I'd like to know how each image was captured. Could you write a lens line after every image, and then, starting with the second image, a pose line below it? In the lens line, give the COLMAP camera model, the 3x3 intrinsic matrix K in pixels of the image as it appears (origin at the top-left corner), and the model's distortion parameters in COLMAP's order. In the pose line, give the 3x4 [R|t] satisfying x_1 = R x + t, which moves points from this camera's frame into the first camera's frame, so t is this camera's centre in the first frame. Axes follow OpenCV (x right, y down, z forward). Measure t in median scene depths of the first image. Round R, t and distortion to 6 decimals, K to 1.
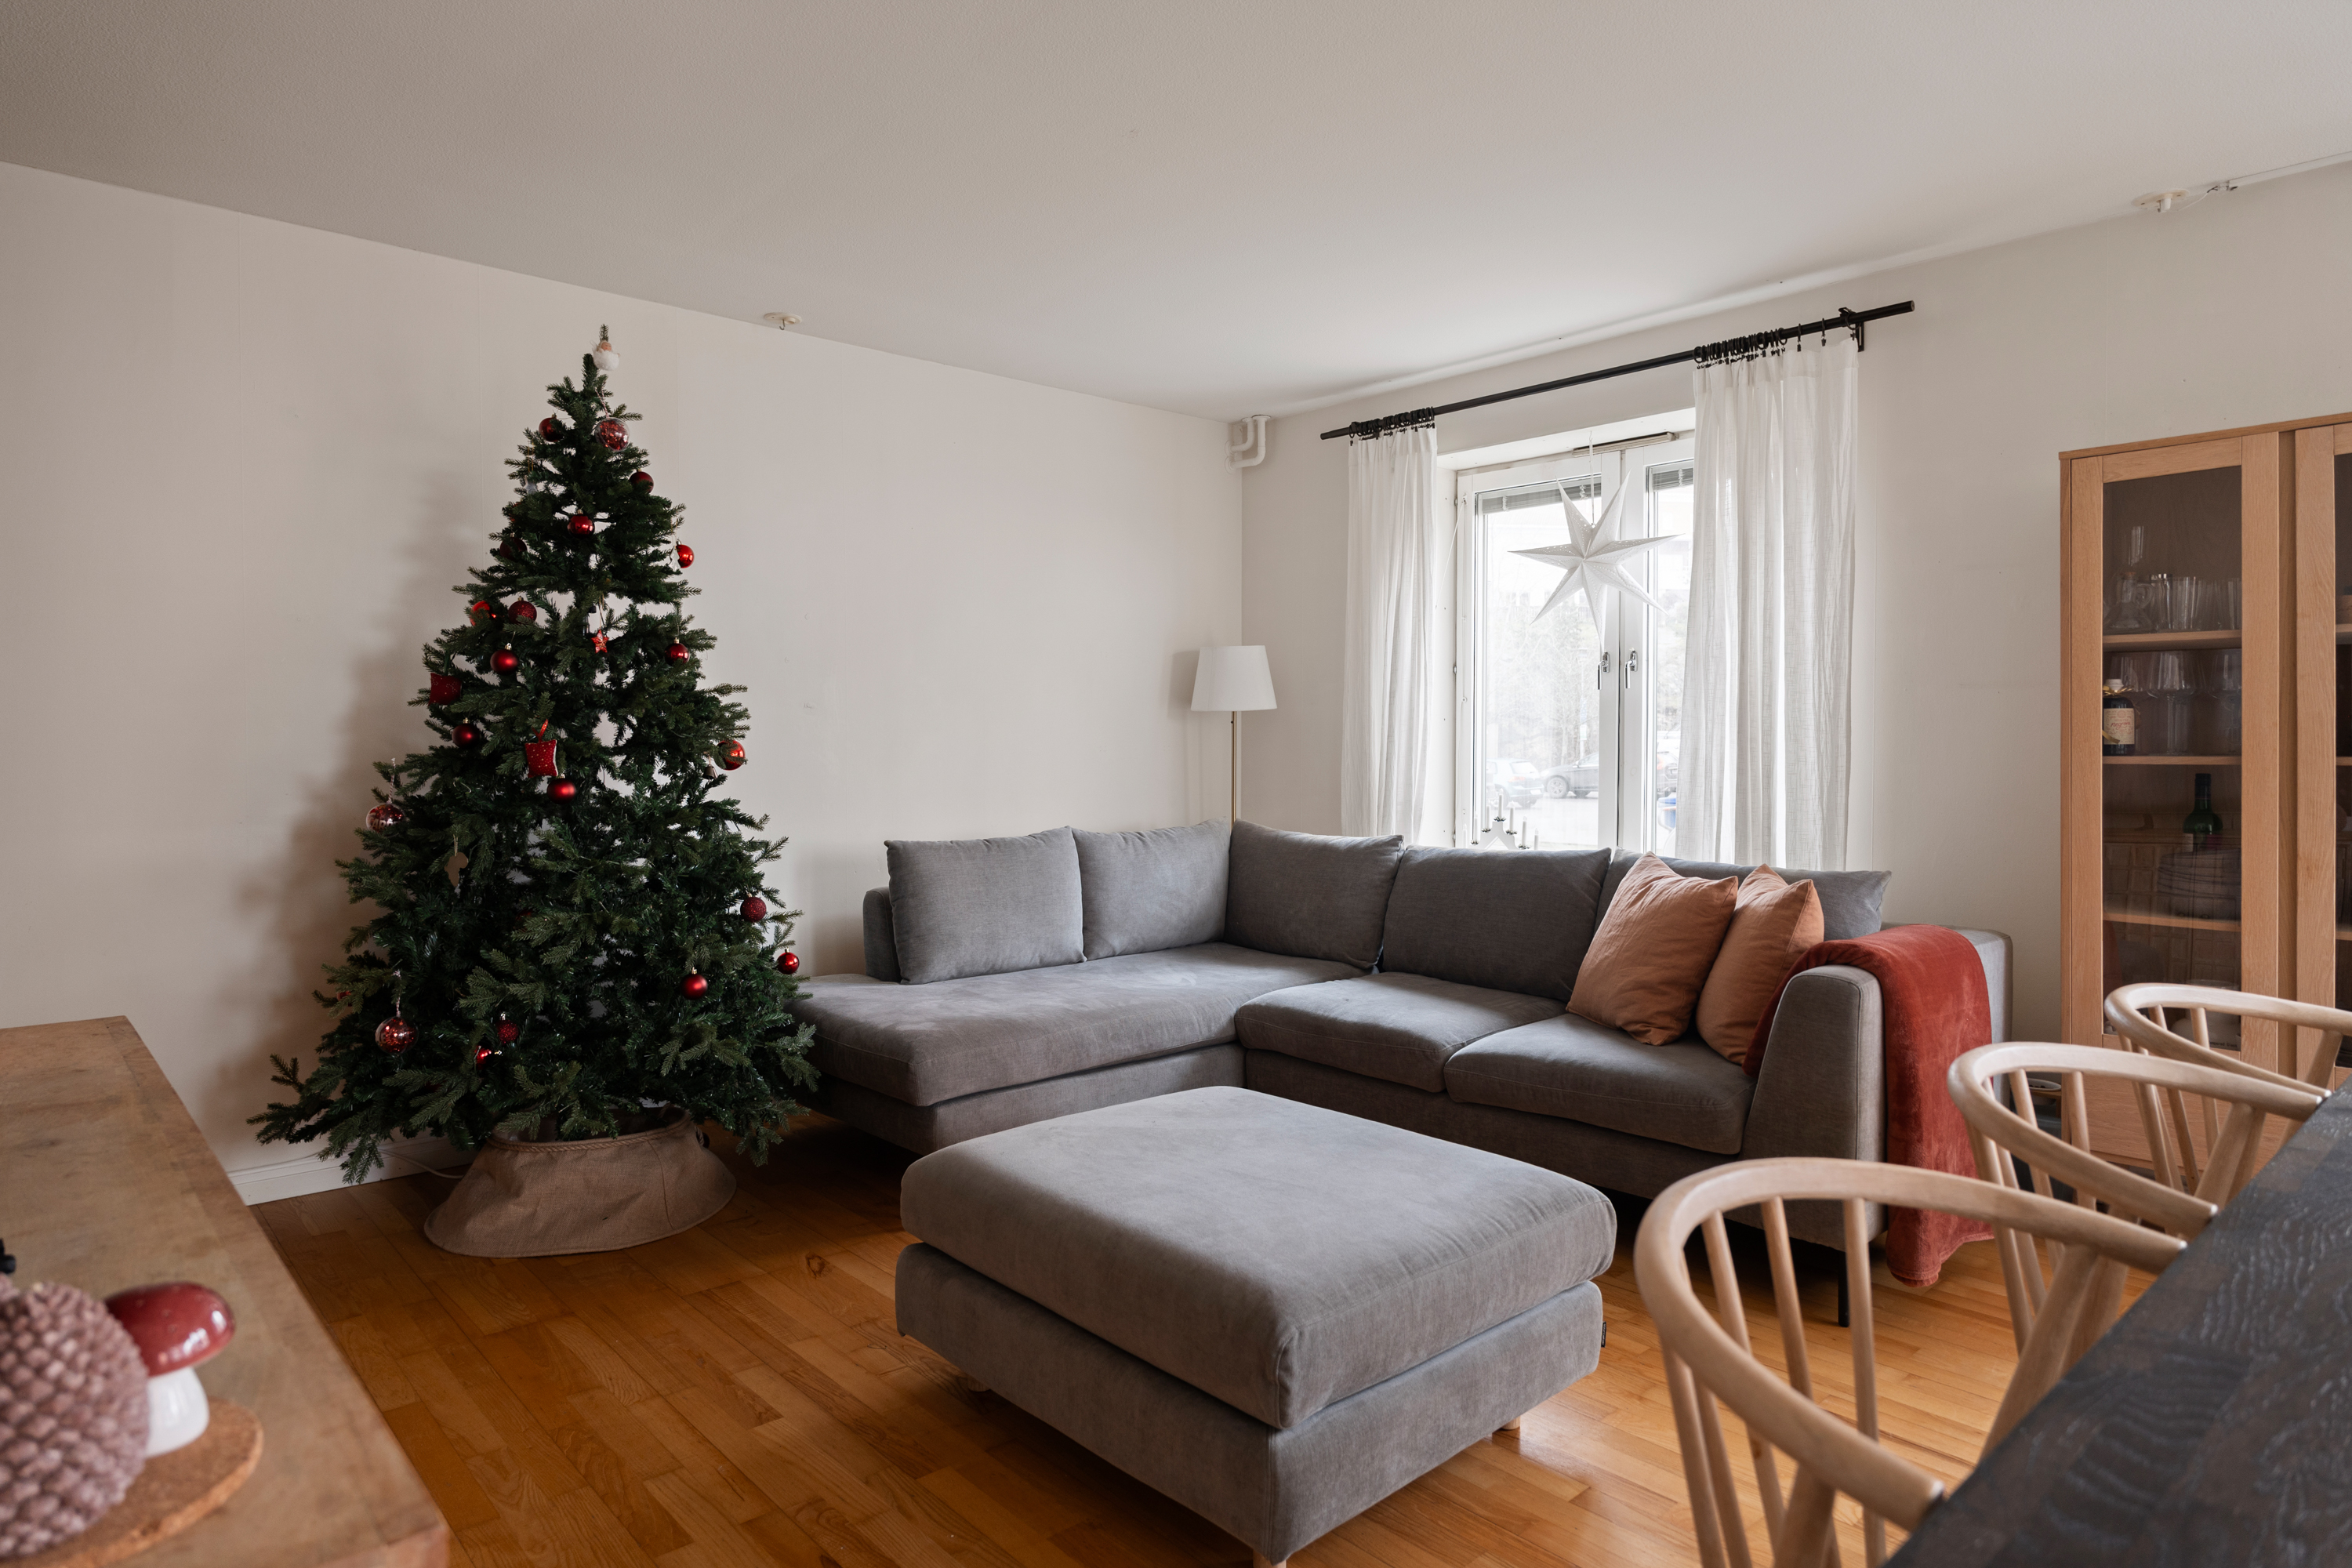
lens RADIAL K [[1325.4, 0, 1163.5], [0, 1325.4, 765.4], [0, 0, 1]] dist [-0.024361, 0.004366]
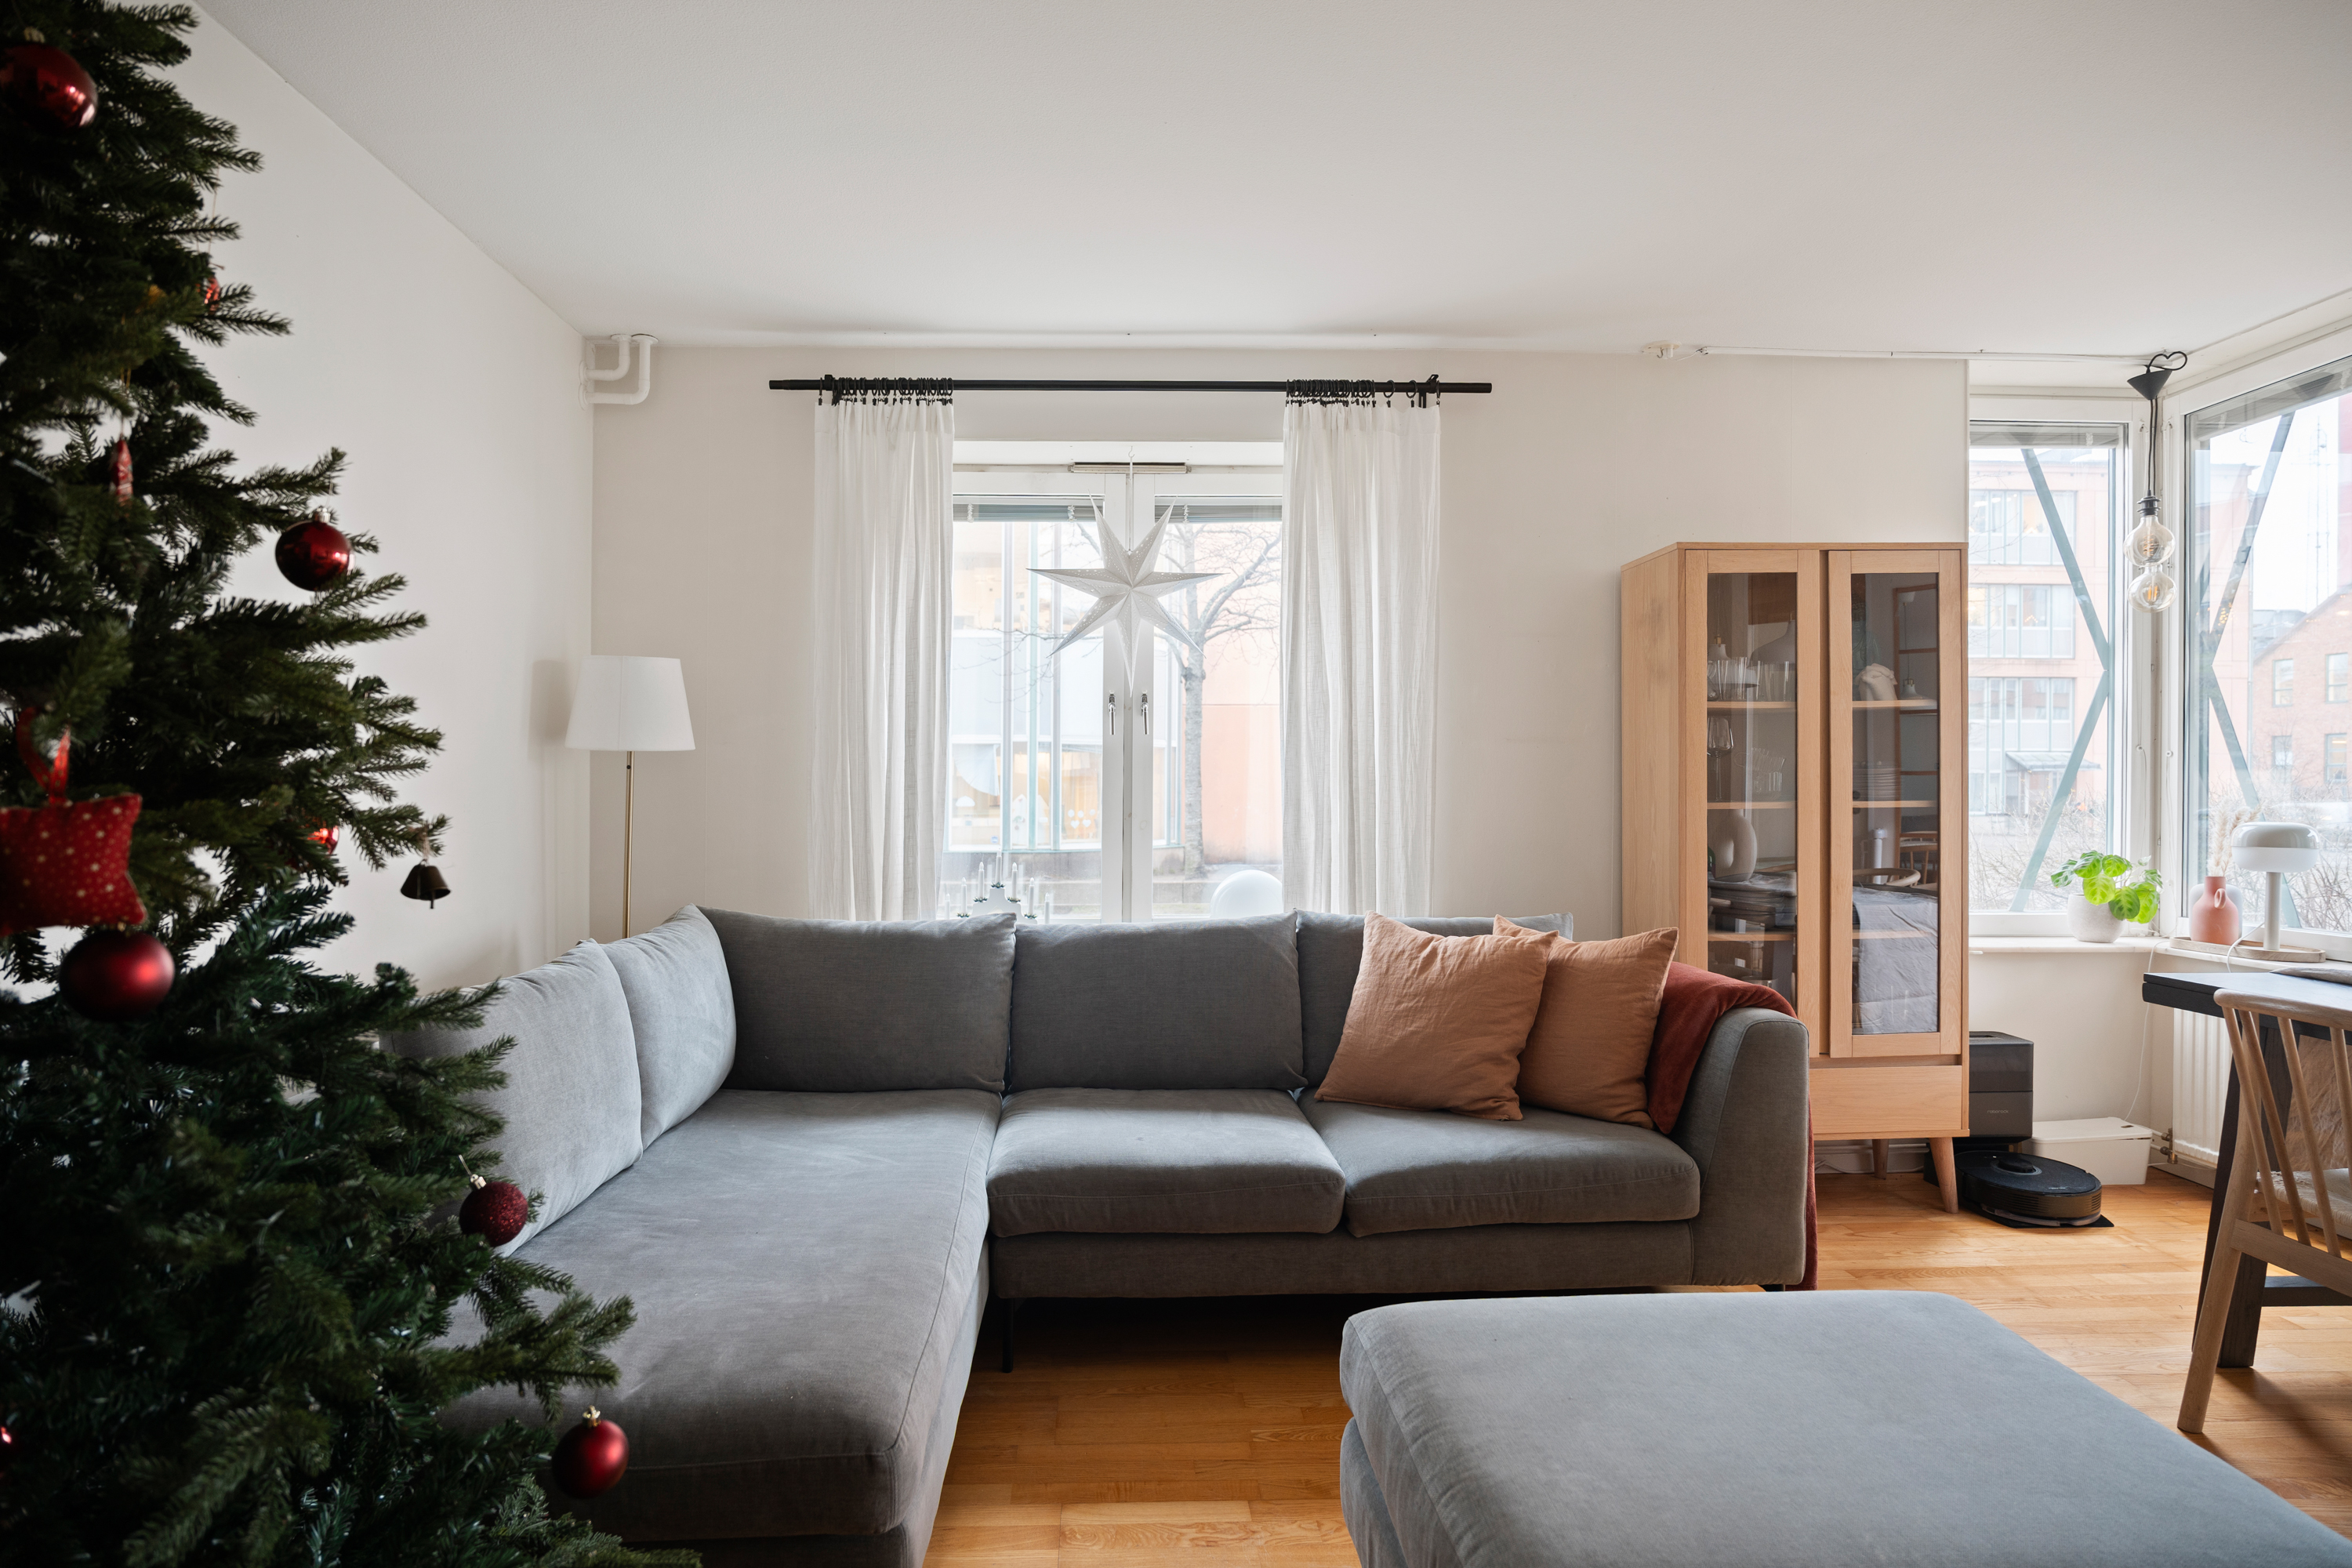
lens RADIAL K [[1325.4, 0, 1162.1], [0, 1325.4, 793.2], [0, 0, 1]] dist [-0.024361, 0.004366]
pose [[0.641338, -0.012200, 0.767162, -0.379834], [0.020047, 0.999799, -0.000859, -0.017797], [-0.766997, 0.015930, 0.641453, 0.441712]]
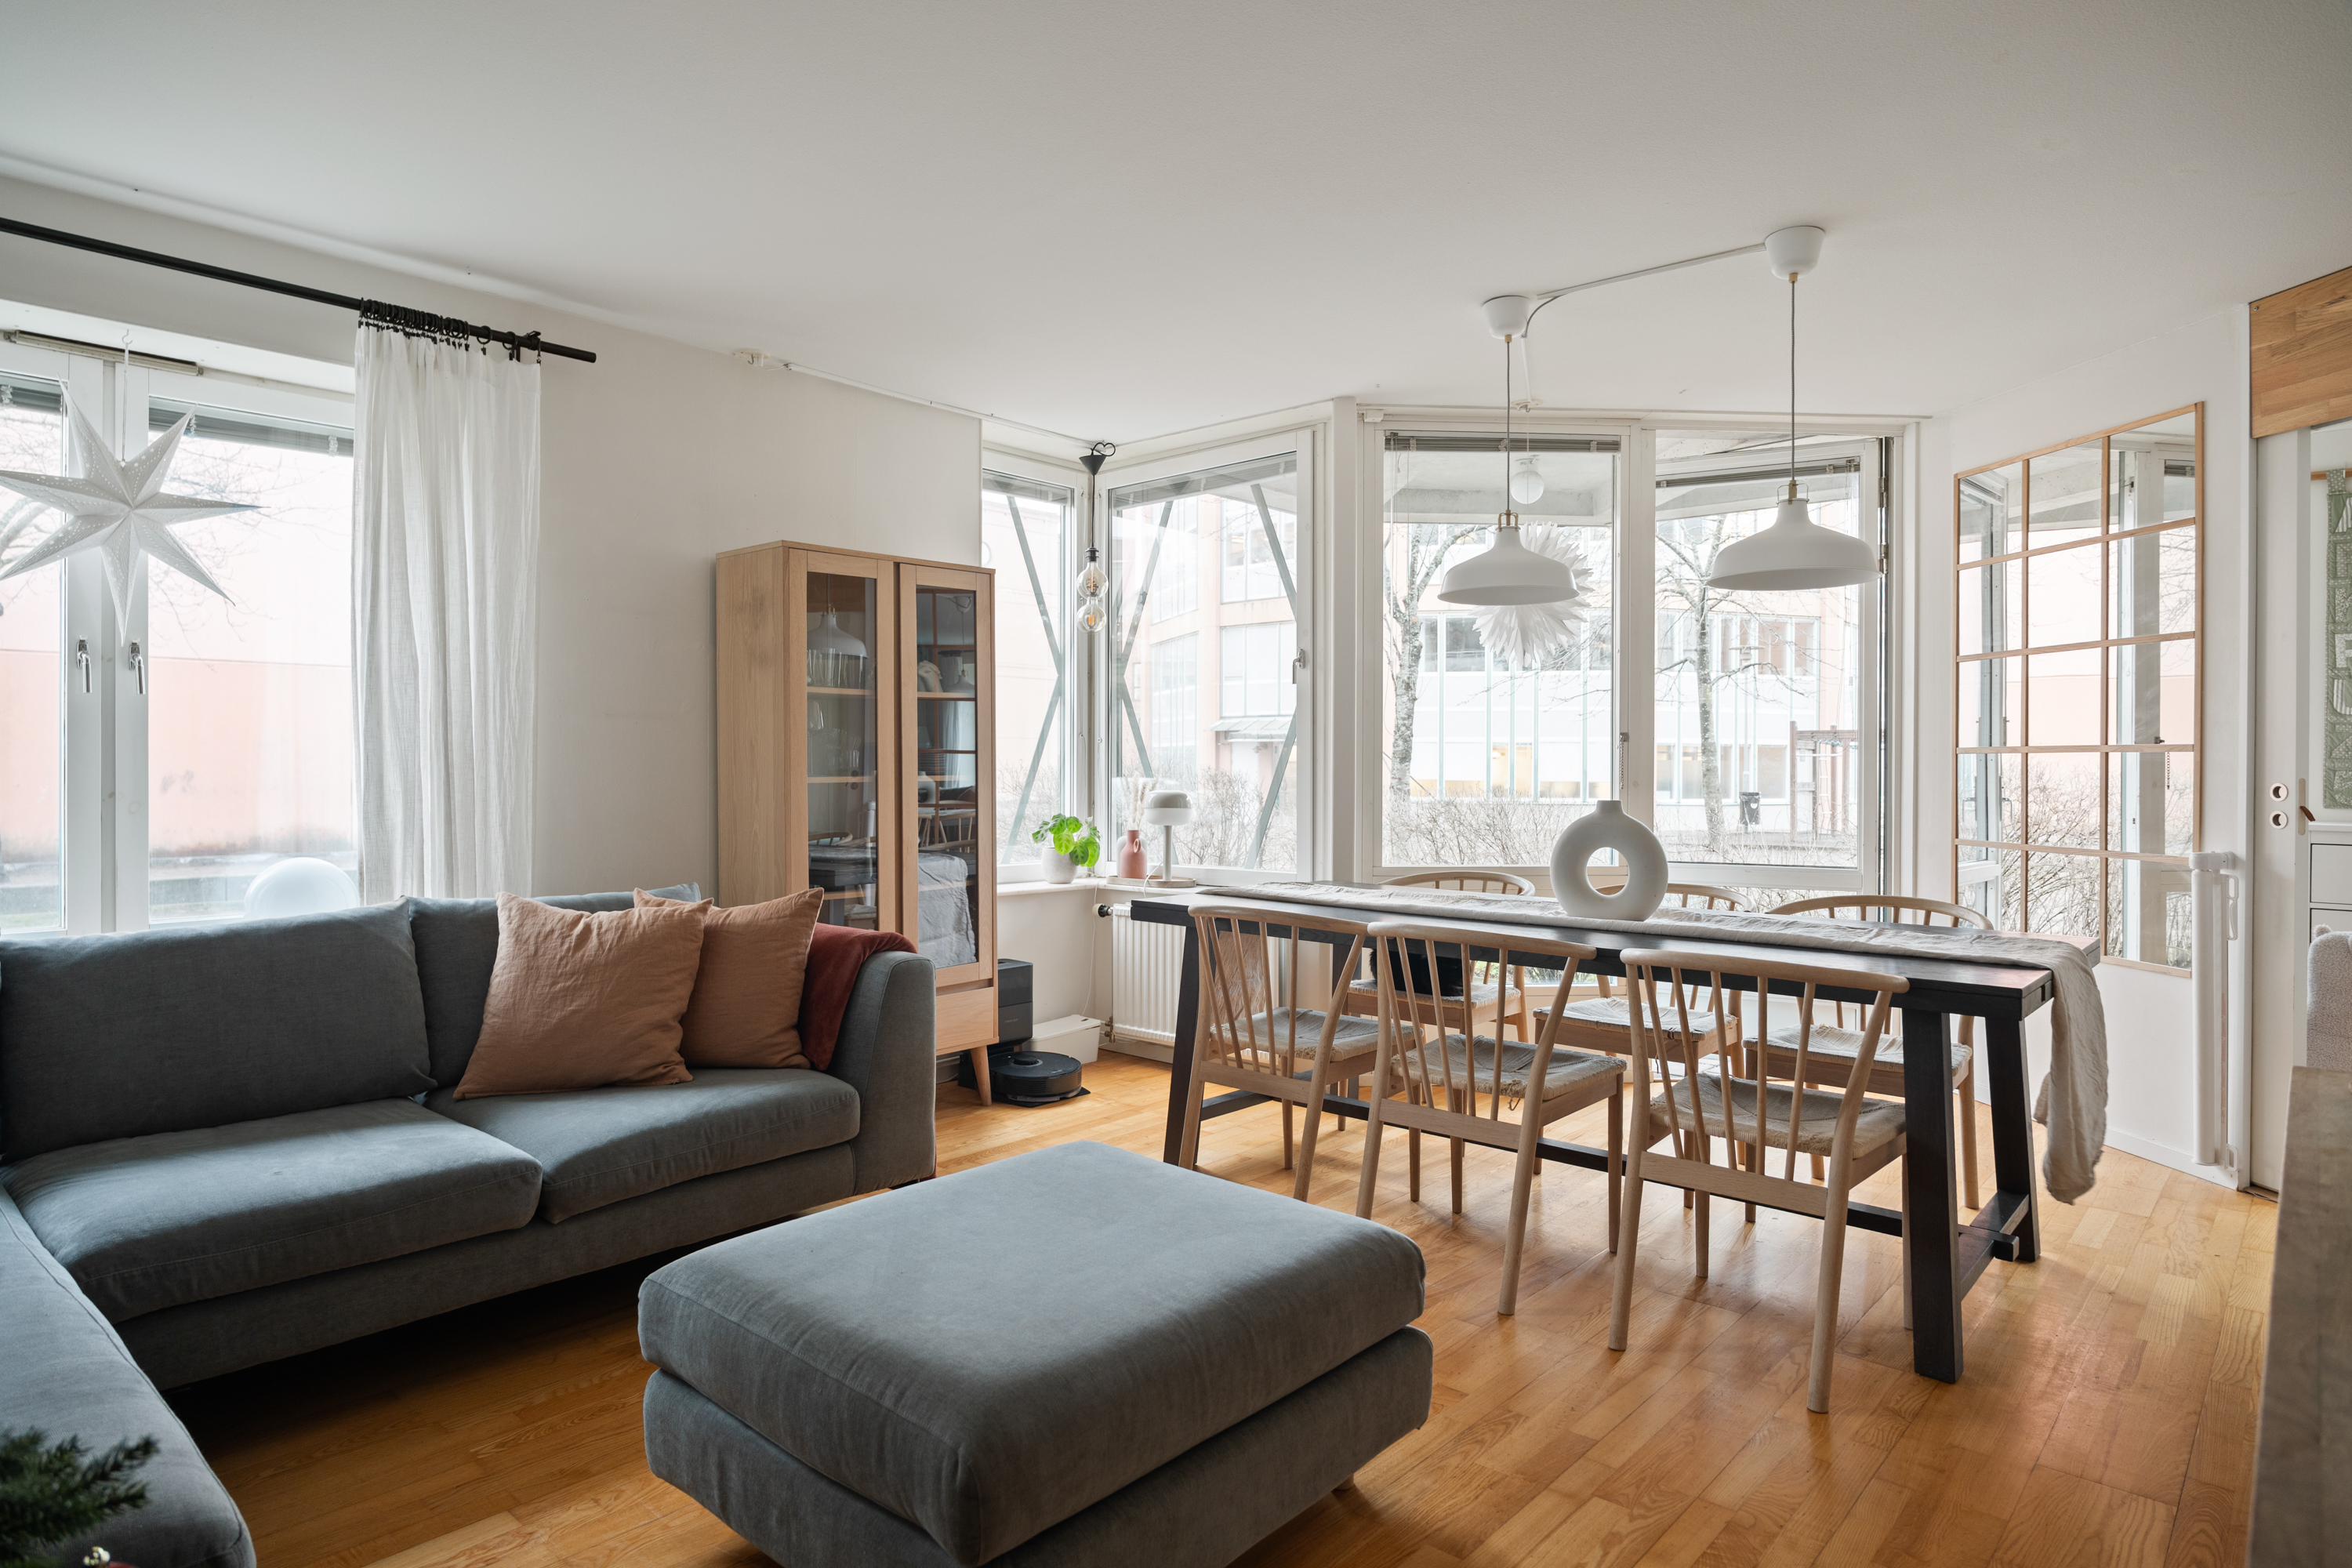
lens RADIAL K [[1325.4, 0, 1216.0], [0, 1325.4, 775.2], [0, 0, 1]] dist [-0.024361, 0.004366]
pose [[-0.130770, -0.014893, 0.991301, -0.483031], [0.013758, 0.999764, 0.016835, -0.018724], [-0.991317, 0.015840, -0.130534, 0.552707]]
